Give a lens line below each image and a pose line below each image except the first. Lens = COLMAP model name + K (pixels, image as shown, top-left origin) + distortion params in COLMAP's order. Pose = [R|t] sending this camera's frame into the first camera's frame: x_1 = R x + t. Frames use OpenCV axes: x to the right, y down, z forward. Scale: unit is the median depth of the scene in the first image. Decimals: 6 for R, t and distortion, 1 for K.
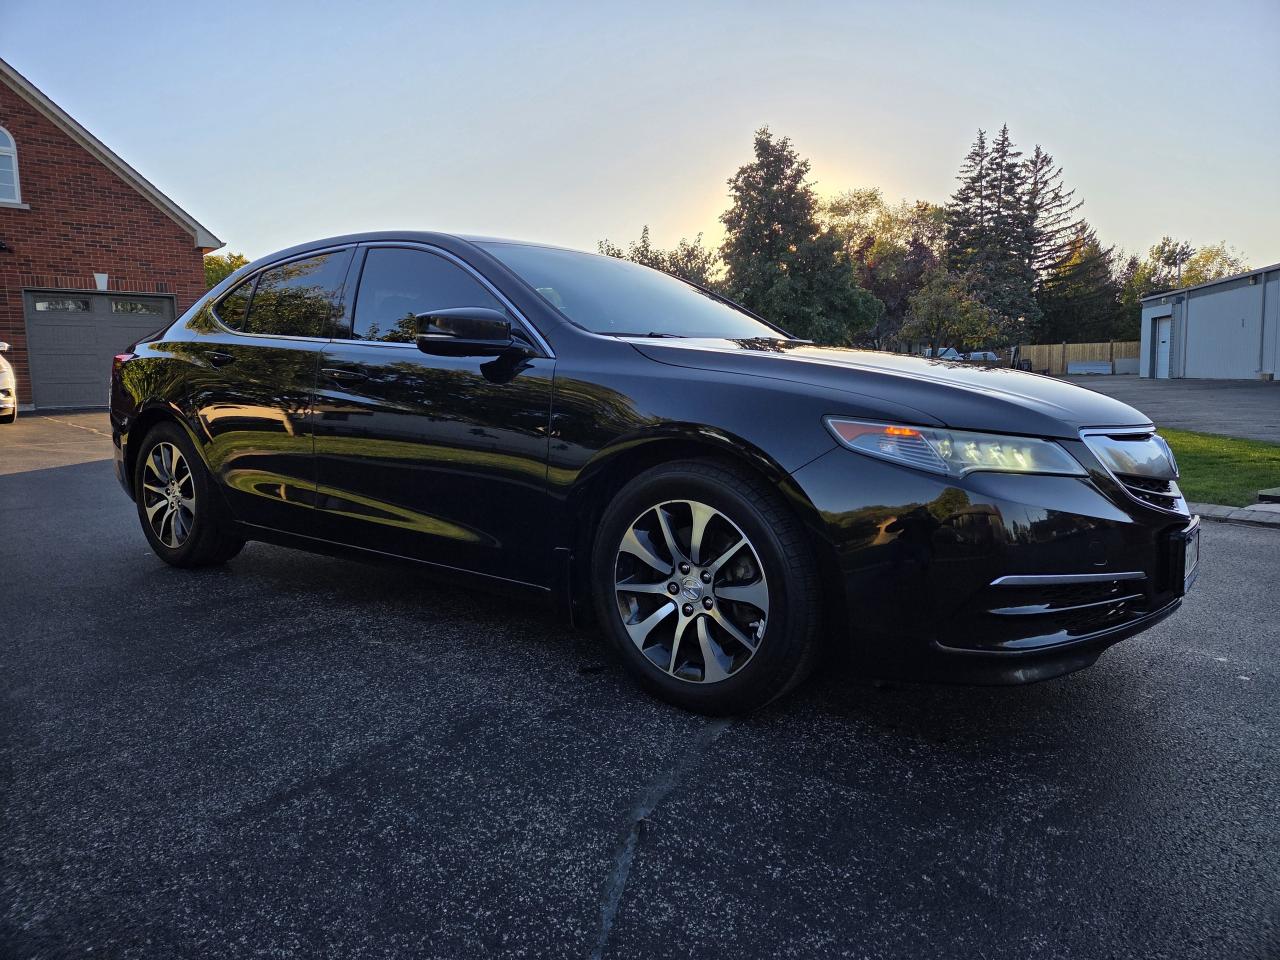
lens RADIAL K [[838.6, 0, 645.4], [0, 838.6, 477.6], [0, 0, 1]] dist [0.077235, -0.066564]
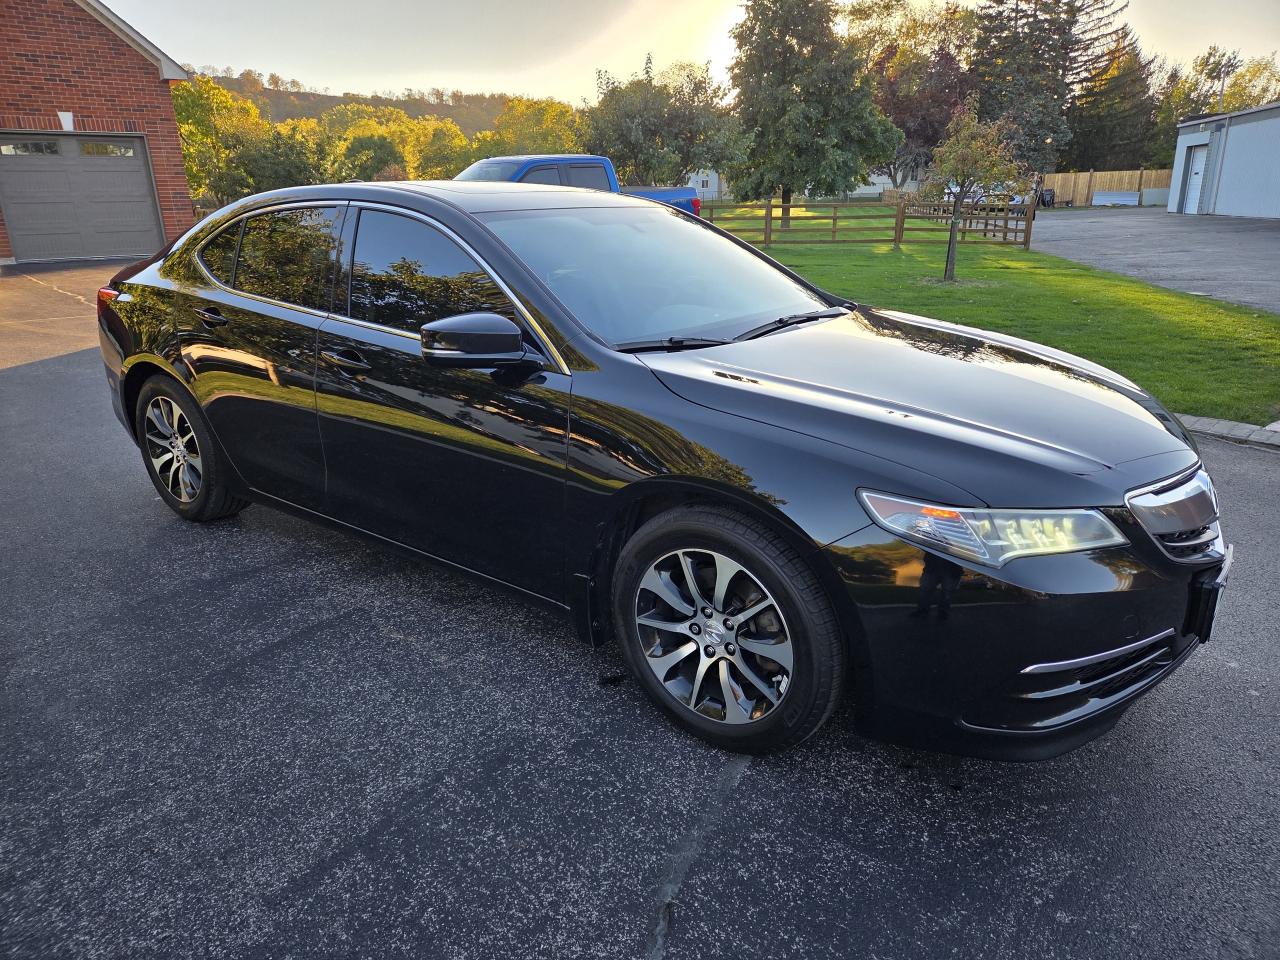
lens RADIAL K [[838.7, 0, 641.8], [0, 838.7, 486.0], [0, 0, 1]] dist [0.069891, -0.056260]
pose [[0.999990, 0.000338, -0.004544, -0.025908], [0.000591, 0.979228, 0.202759, -0.237583], [0.004518, -0.202760, 0.979218, 0.057659]]
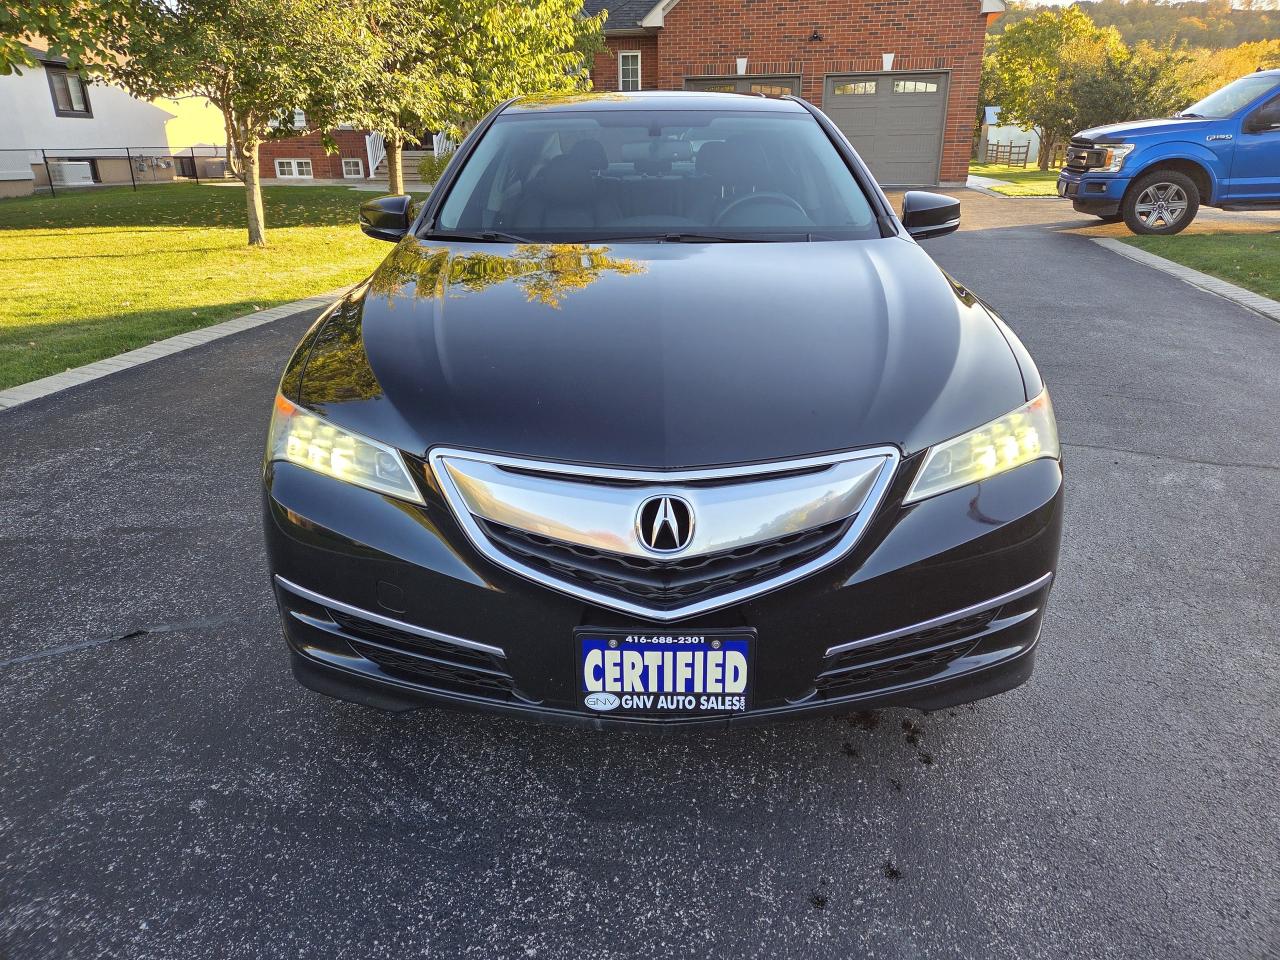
lens RADIAL K [[847.1, 0, 650.7], [0, 847.1, 476.6], [0, 0, 1]] dist [0.079580, -0.074982]
pose [[0.600470, 0.295791, -0.742929, 1.112292], [-0.099168, 0.949444, 0.297860, -0.257059], [0.793475, -0.105181, 0.599446, 0.634197]]
